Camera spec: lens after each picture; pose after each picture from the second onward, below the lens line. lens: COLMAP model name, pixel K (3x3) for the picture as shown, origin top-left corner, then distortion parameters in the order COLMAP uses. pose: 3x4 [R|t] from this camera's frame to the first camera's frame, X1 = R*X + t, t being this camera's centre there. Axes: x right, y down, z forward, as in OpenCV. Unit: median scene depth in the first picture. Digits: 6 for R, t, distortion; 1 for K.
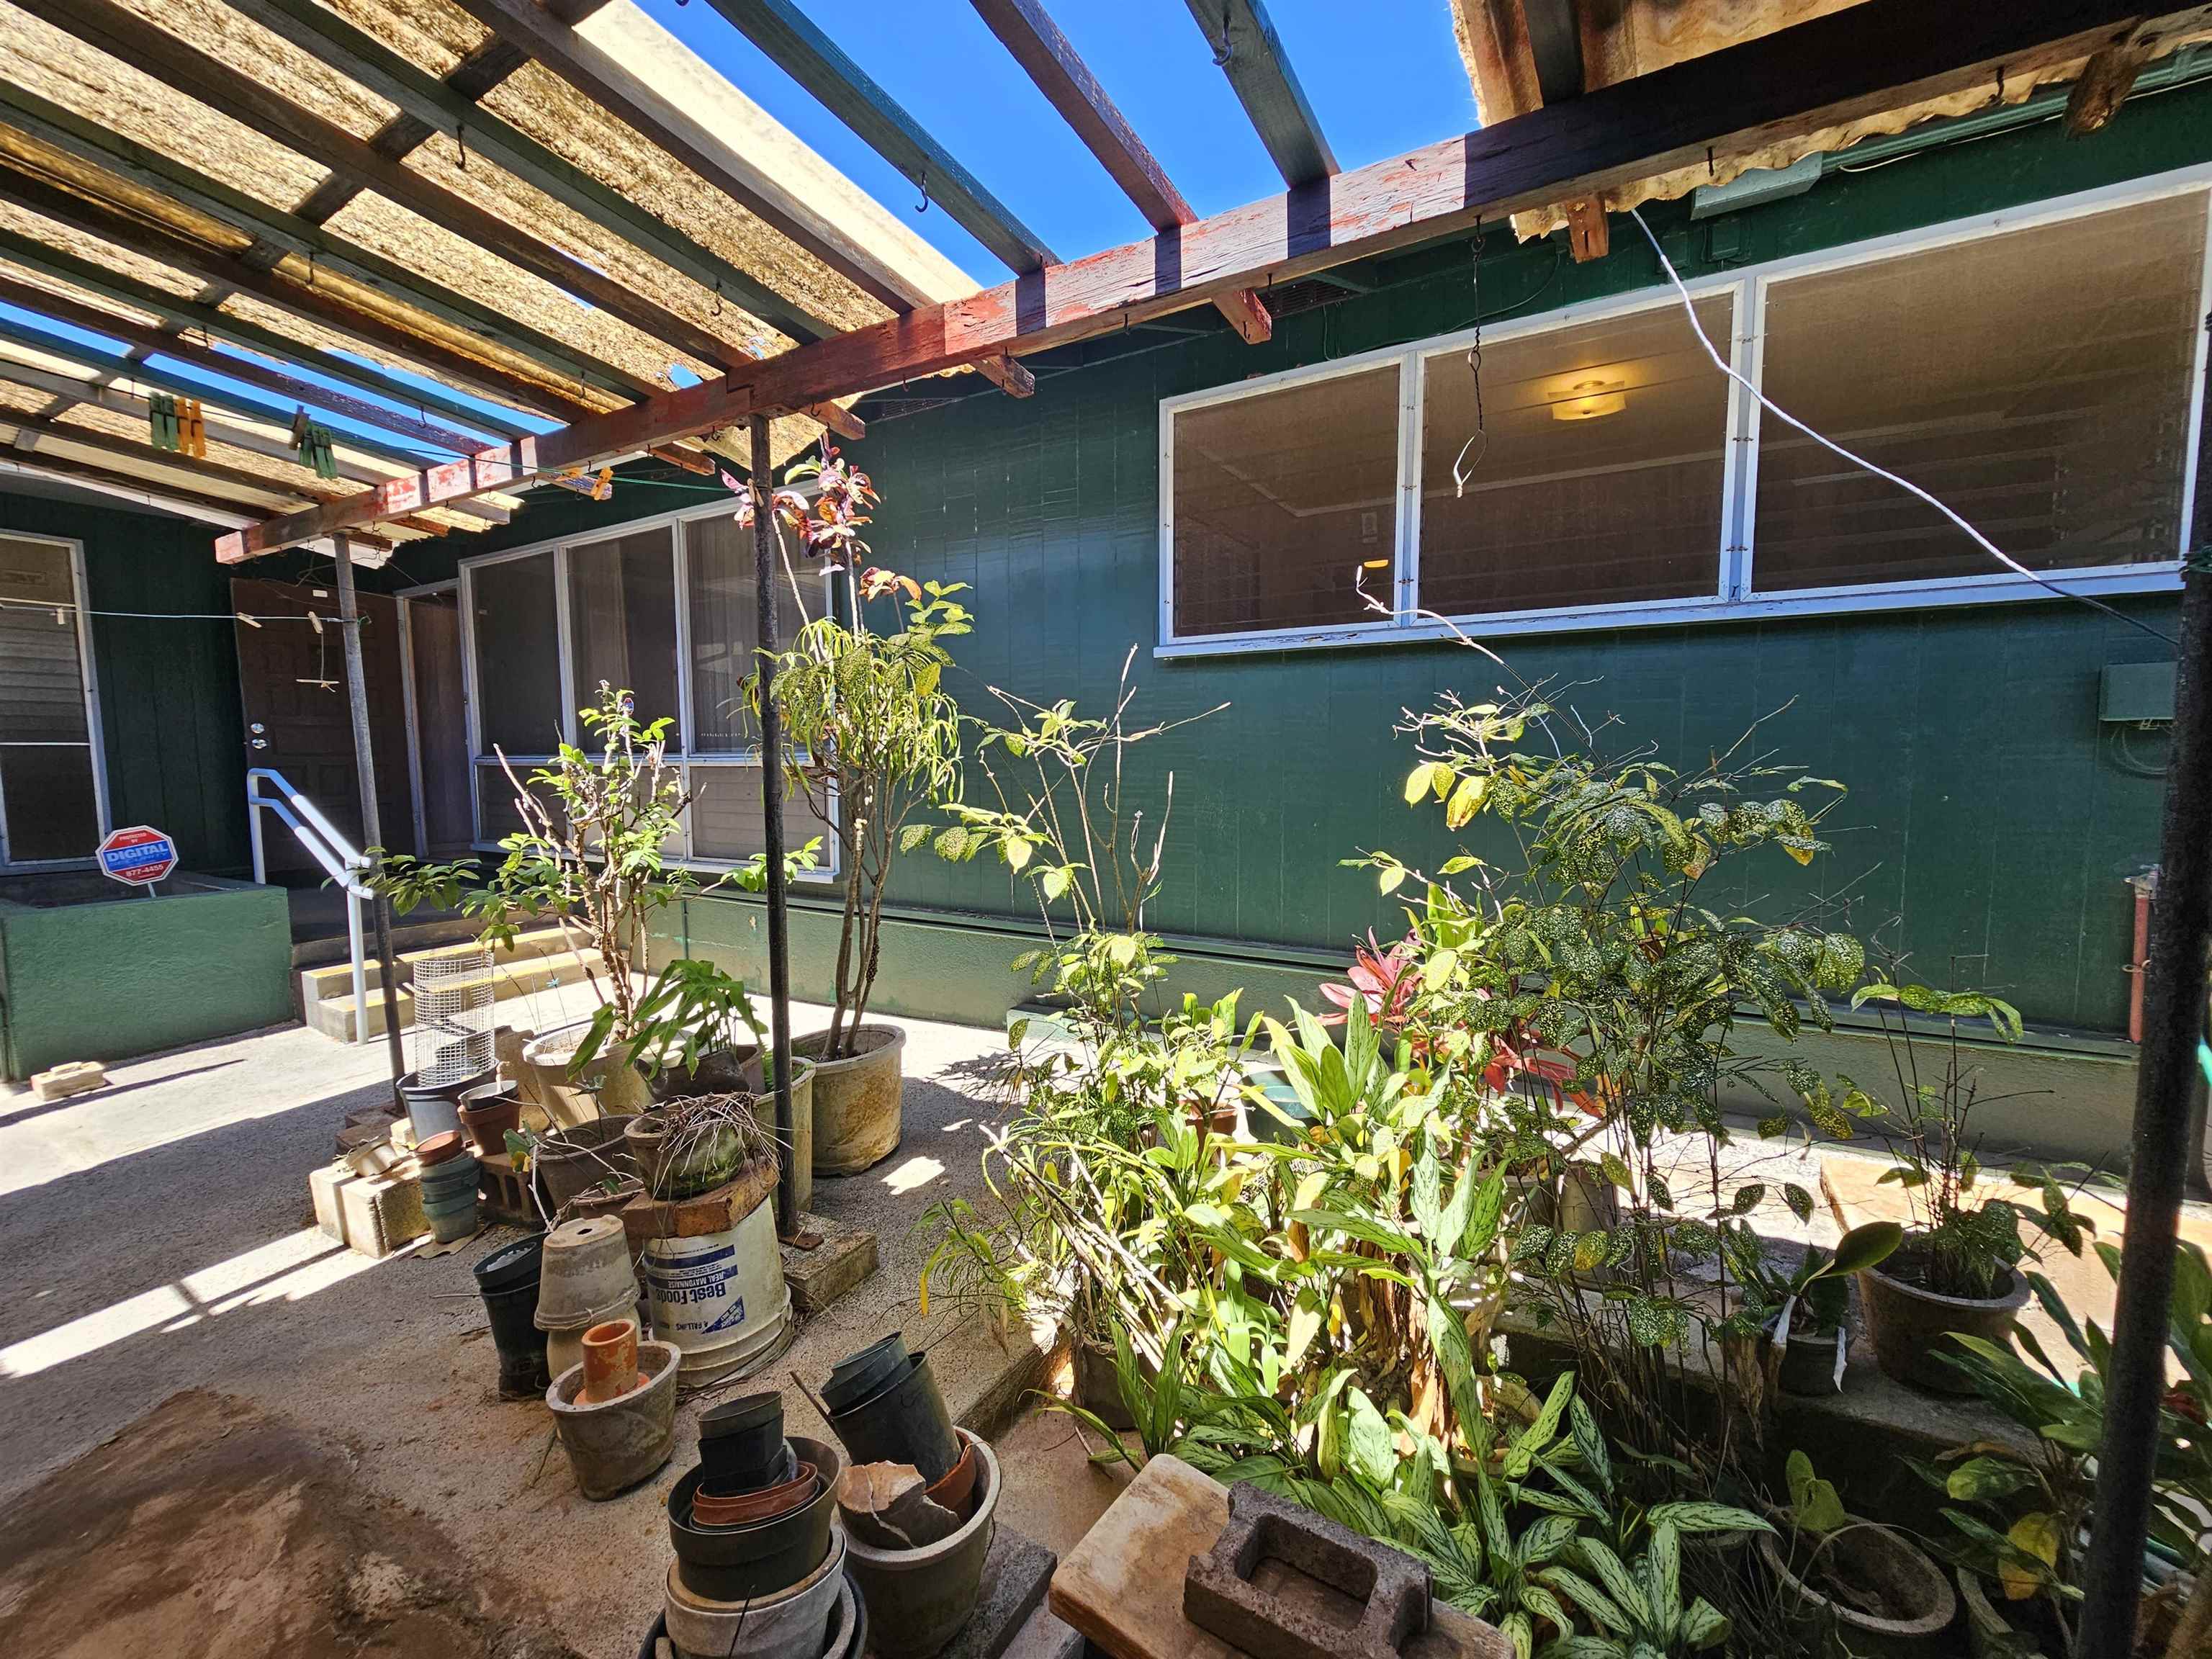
lens RADIAL K [[901.9, 0, 1107.8], [0, 901.9, 829.3], [0, 0, 1]] dist [0.000388, 0.000851]
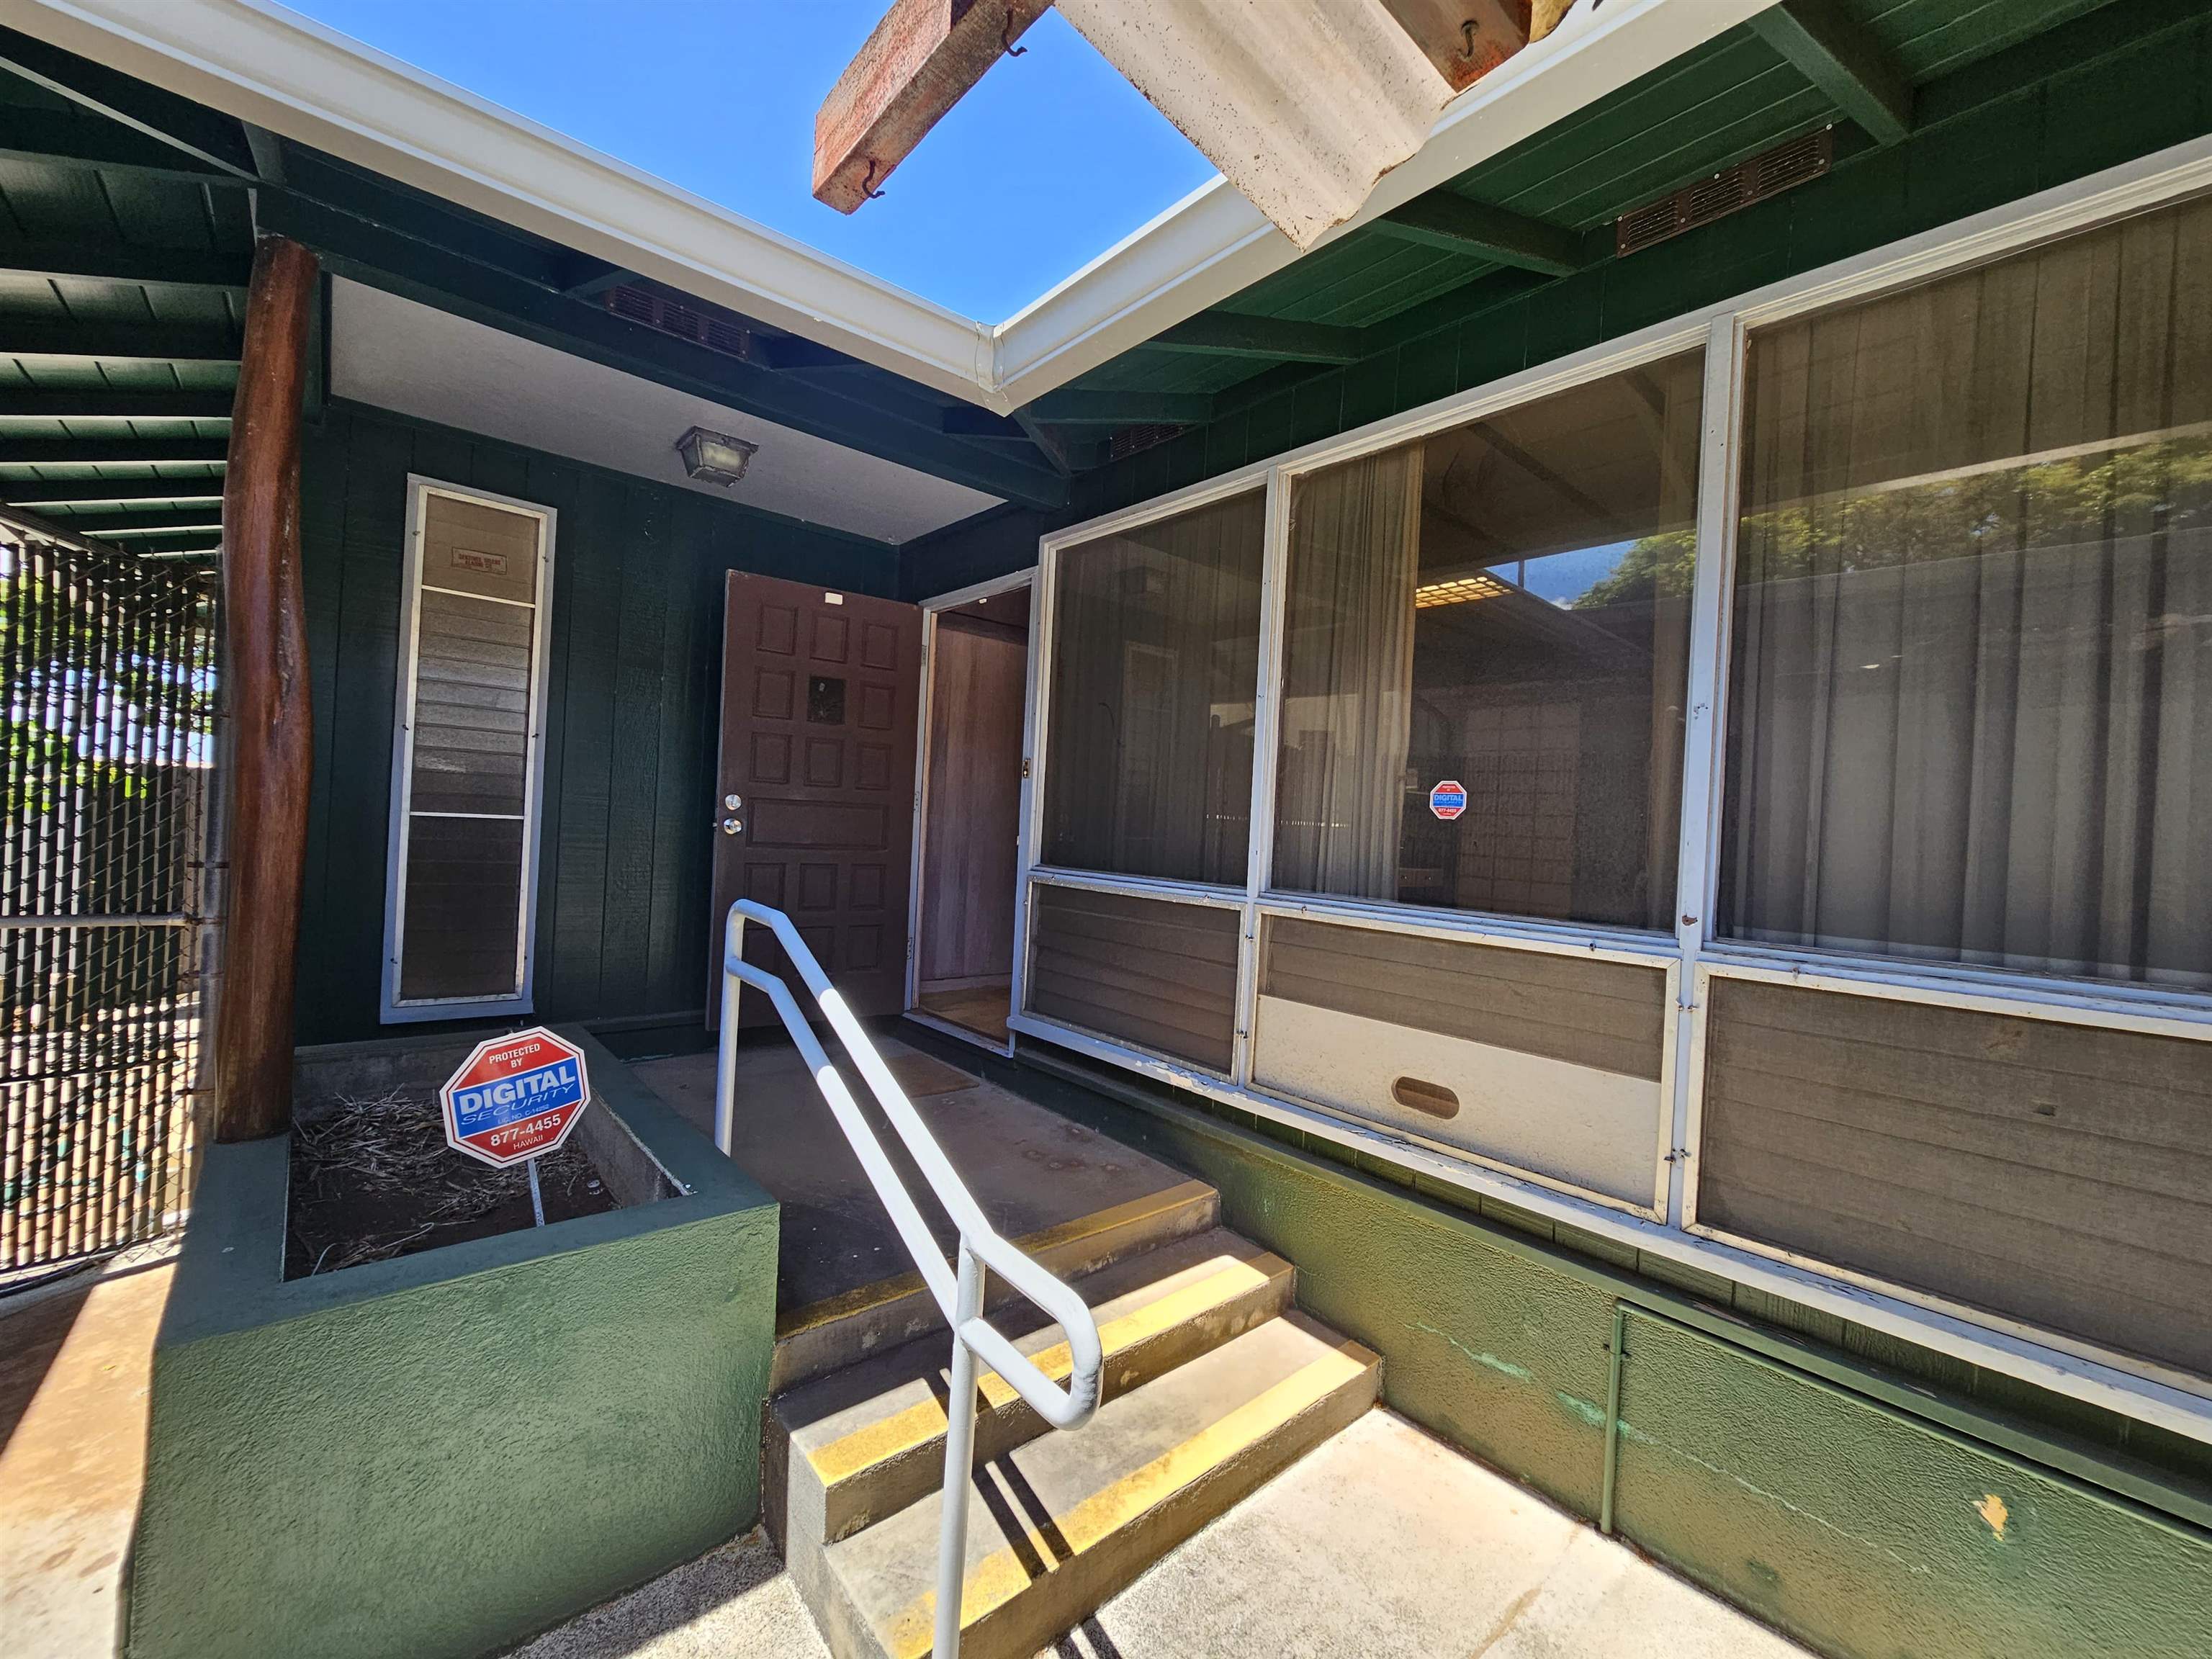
lens RADIAL K [[901.9, 0, 1106.1], [0, 901.9, 827.3], [0, 0, 1]] dist [0.000388, 0.000851]
pose [[0.946188, 0.055884, -0.318756, -0.565921], [-0.084941, 0.993329, -0.077988, -0.077449], [0.312271, 0.100867, 0.944623, 0.558687]]
